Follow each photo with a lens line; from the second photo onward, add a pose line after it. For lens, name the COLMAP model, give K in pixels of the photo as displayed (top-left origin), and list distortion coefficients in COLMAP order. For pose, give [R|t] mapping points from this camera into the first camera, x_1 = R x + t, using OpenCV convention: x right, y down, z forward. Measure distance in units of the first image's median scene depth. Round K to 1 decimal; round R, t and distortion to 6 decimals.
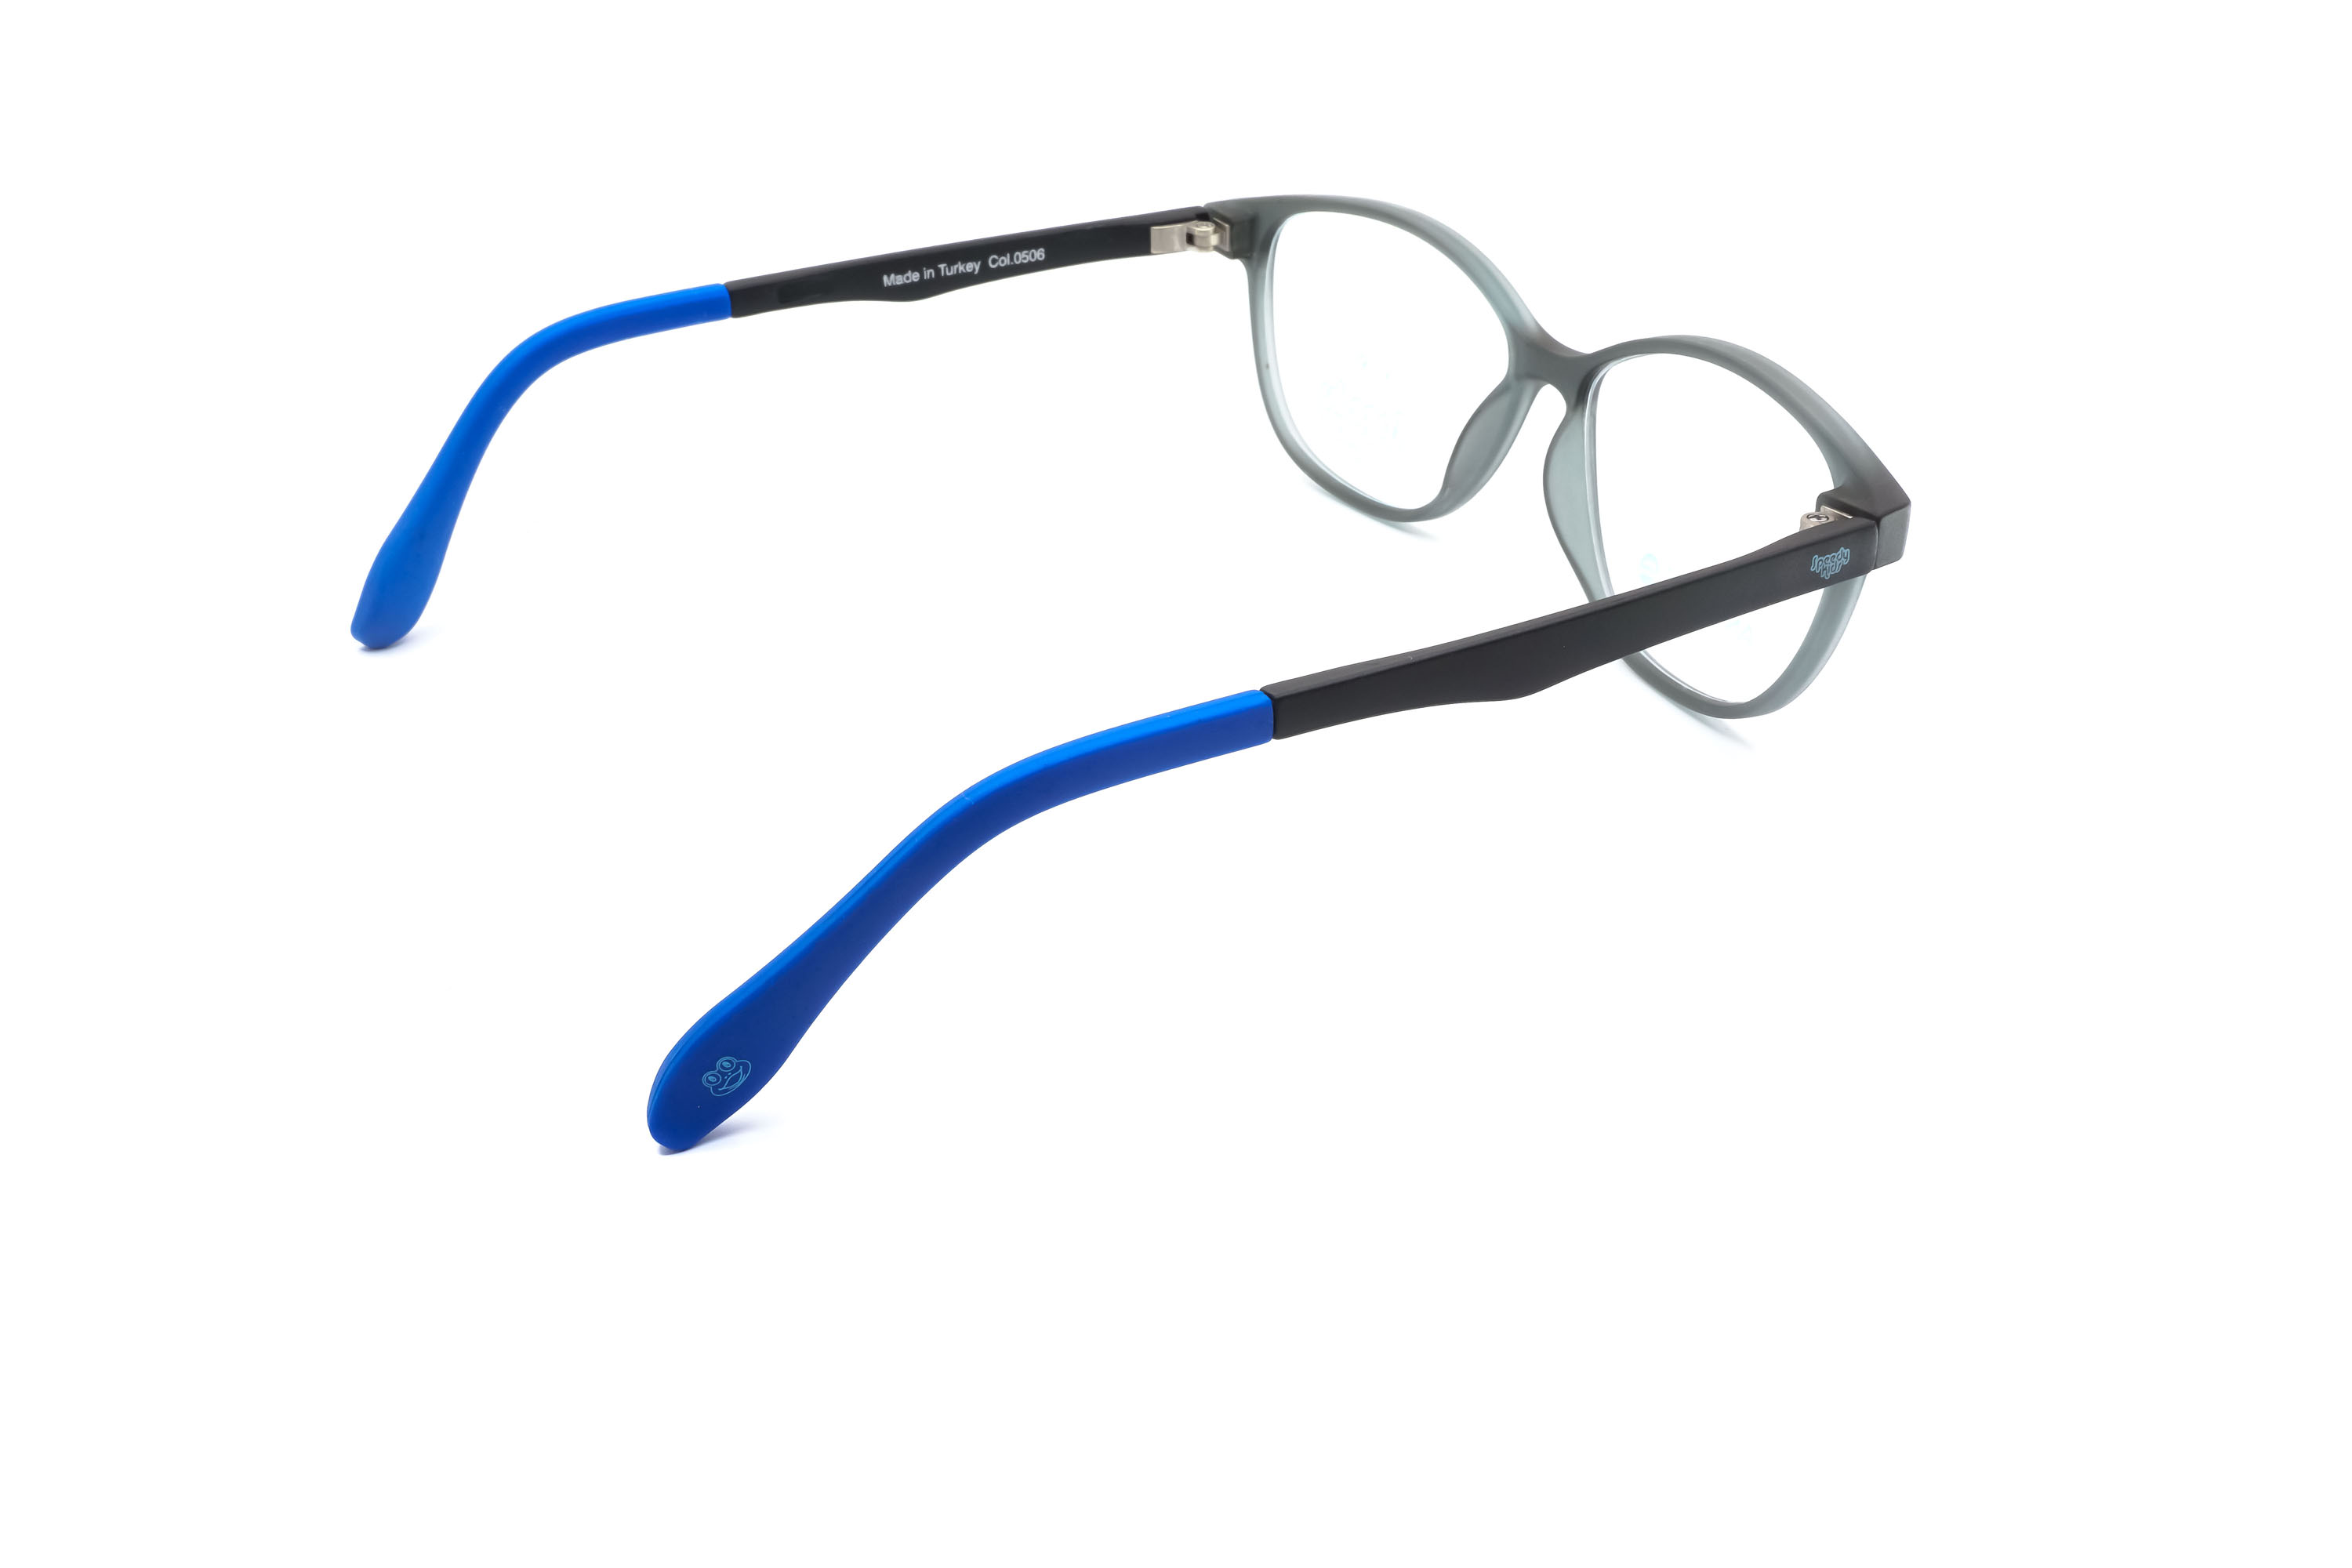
lens RADIAL K [[2408.6, 0, 1165.0], [0, 2408.6, 792.7], [0, 0, 1]] dist [0.011420, 0.000000]
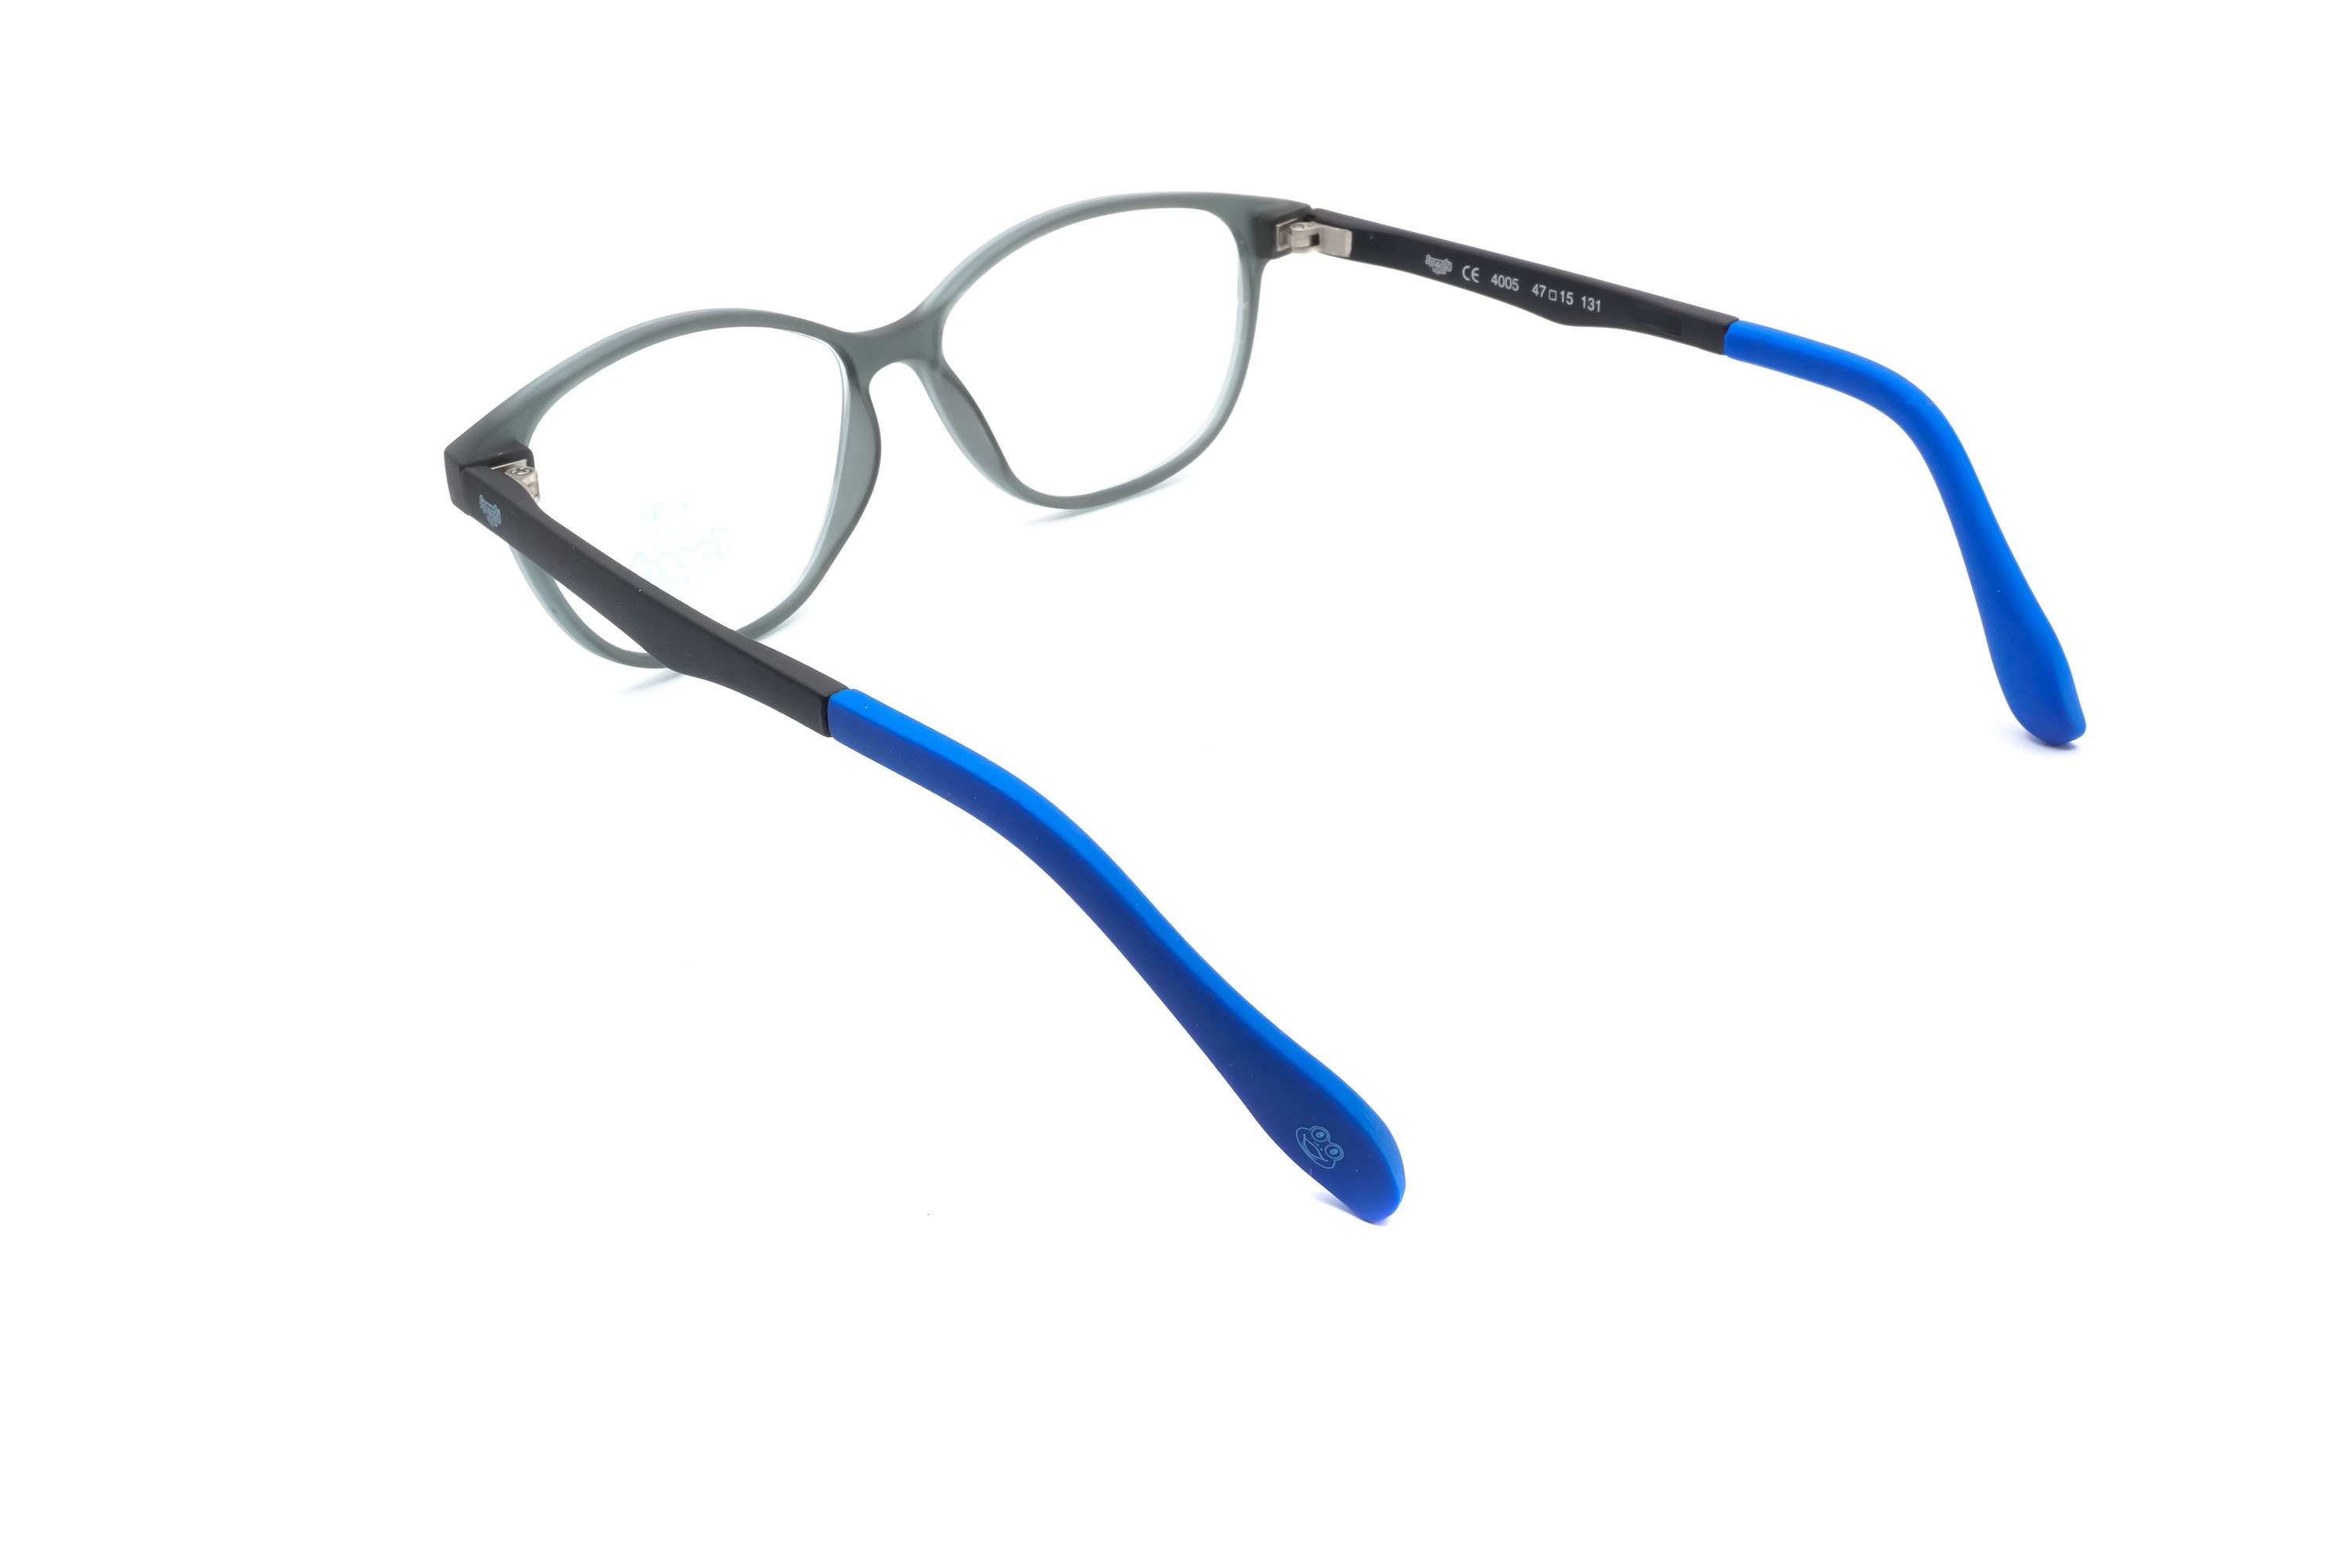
lens RADIAL K [[2408.6, 0, 1178.3], [0, 2408.6, 782.6], [0, 0, 1]] dist [0.011420, 0.000000]
pose [[-0.261099, -0.453316, 0.852251, -0.767490], [0.492276, 0.696917, 0.521509, -0.479525], [-0.830356, 0.555708, 0.041193, 0.869487]]
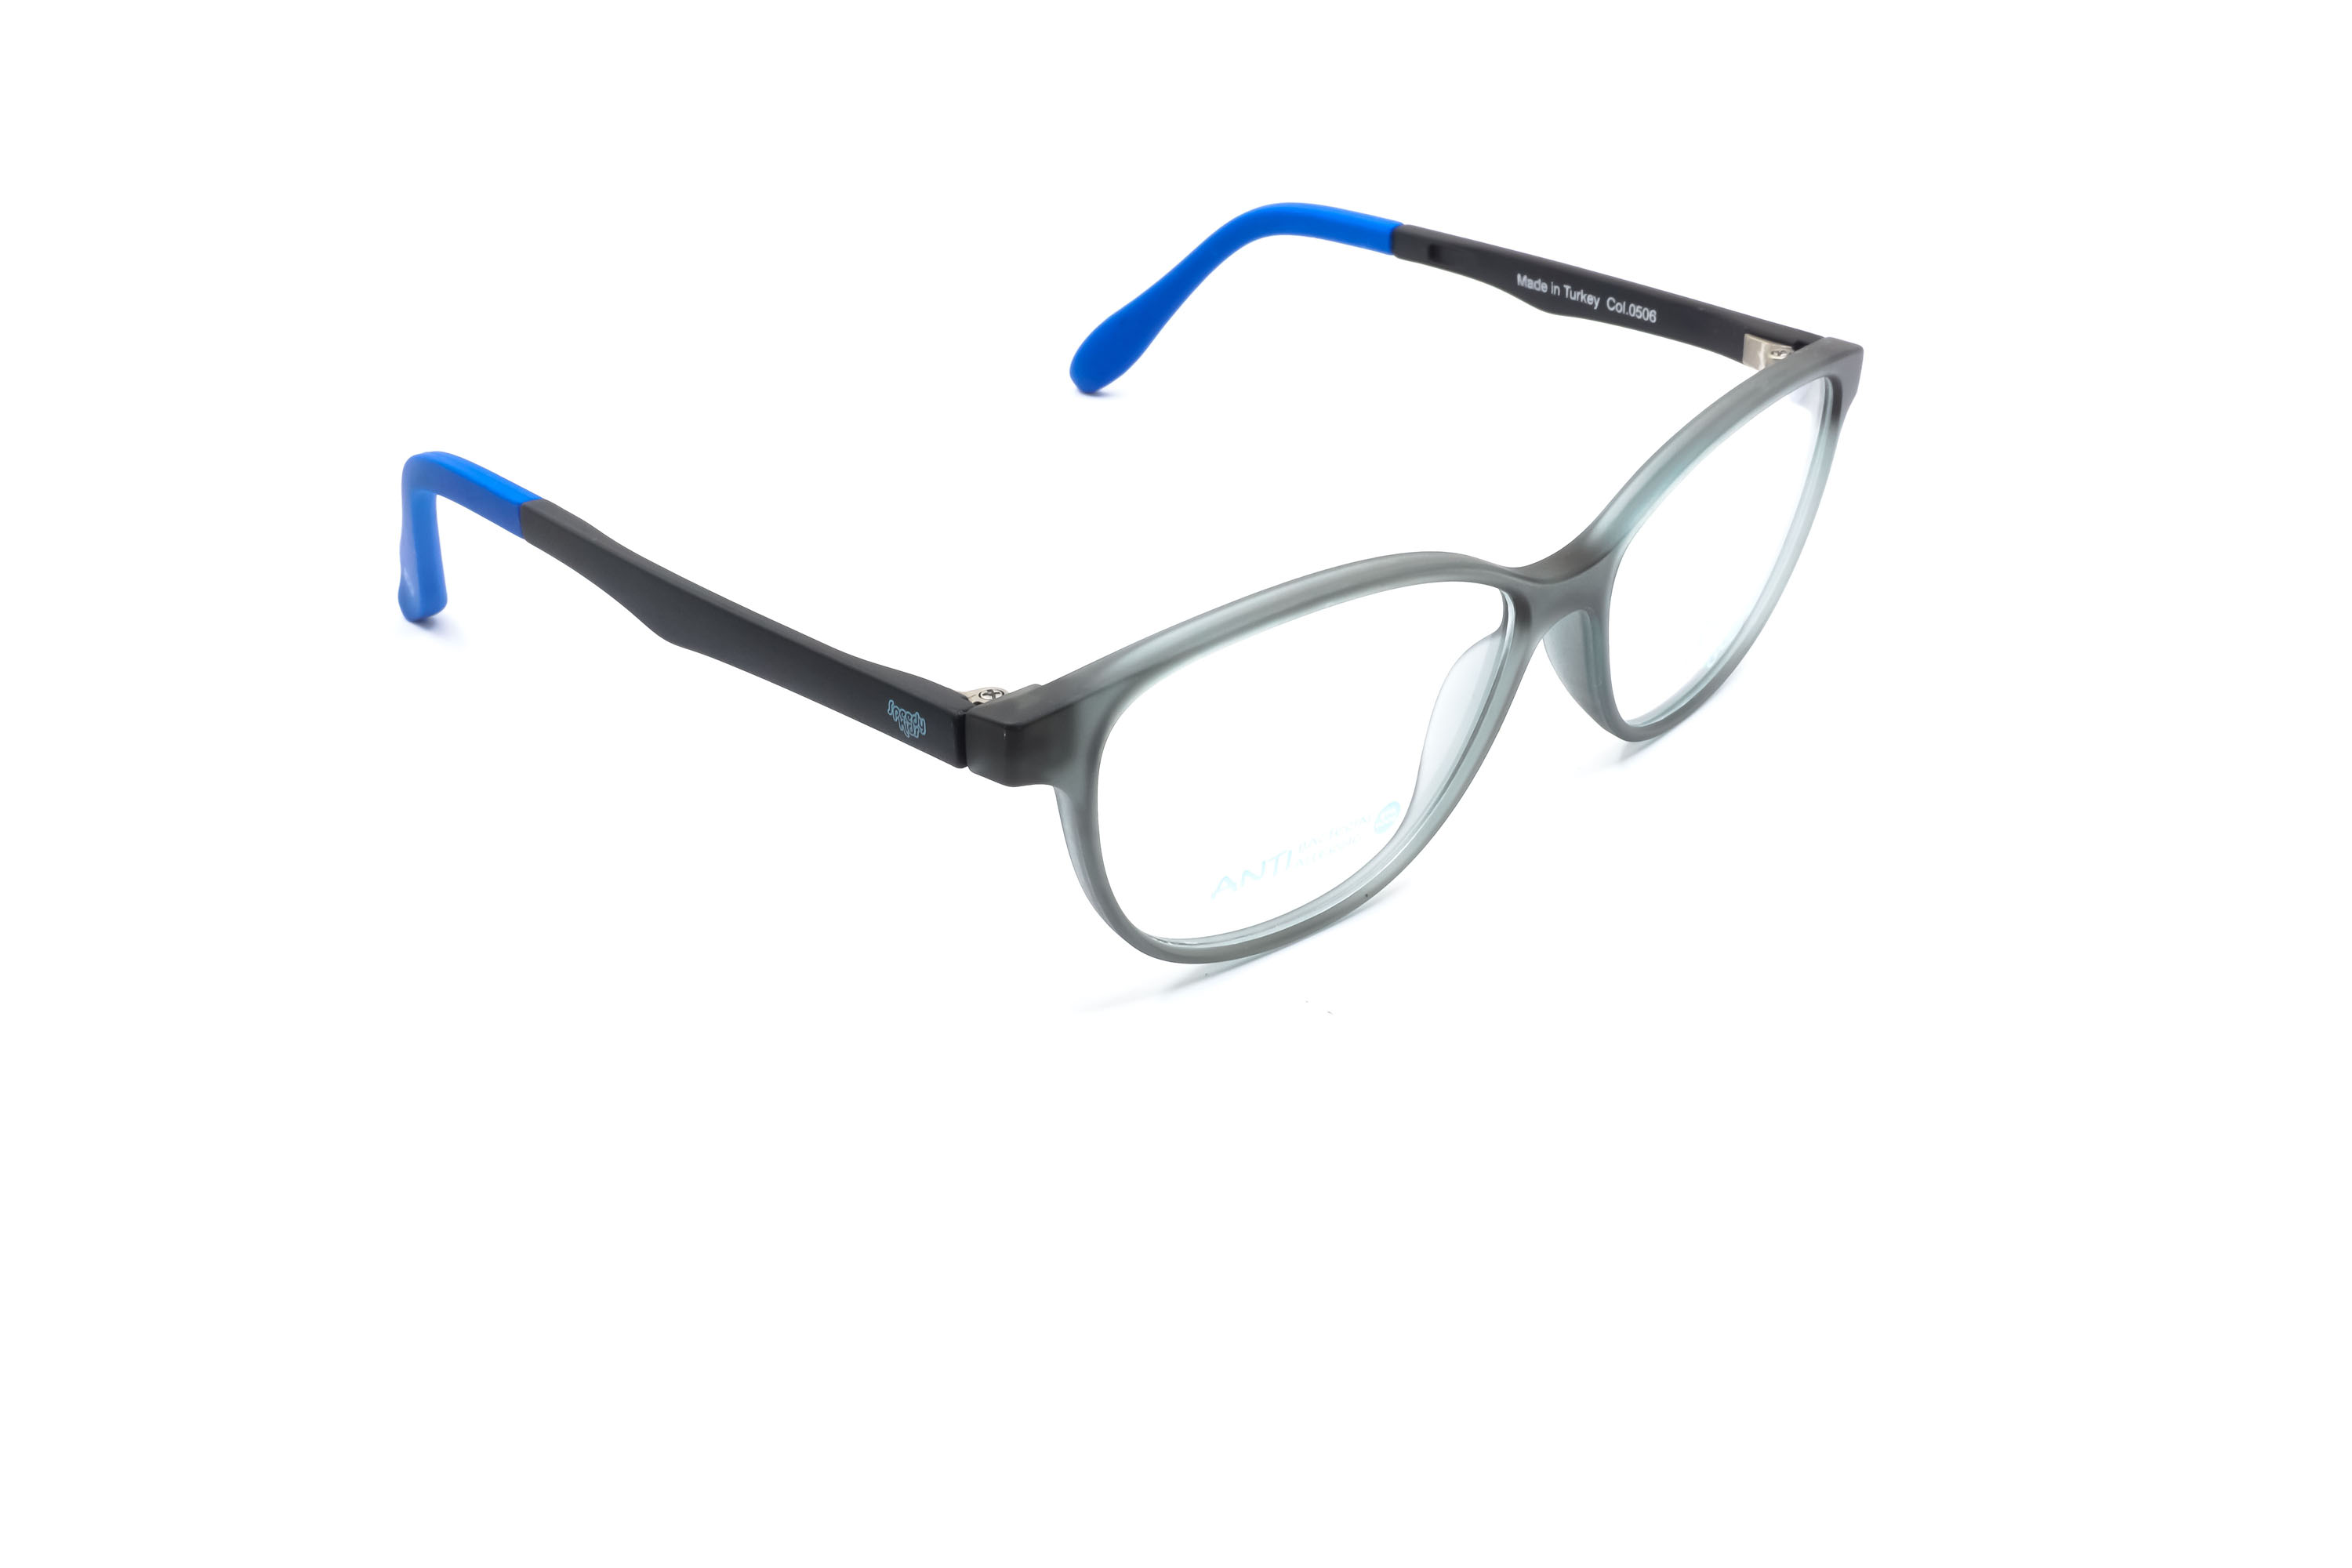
lens RADIAL K [[2408.6, 0, 1170.3], [0, 2408.6, 792.9], [0, 0, 1]] dist [0.011420, 0.000000]
pose [[0.267565, 0.488304, -0.830643, 0.765319], [-0.460516, 0.822047, 0.334910, -0.301623], [0.846365, 0.292914, 0.444823, 0.493264]]
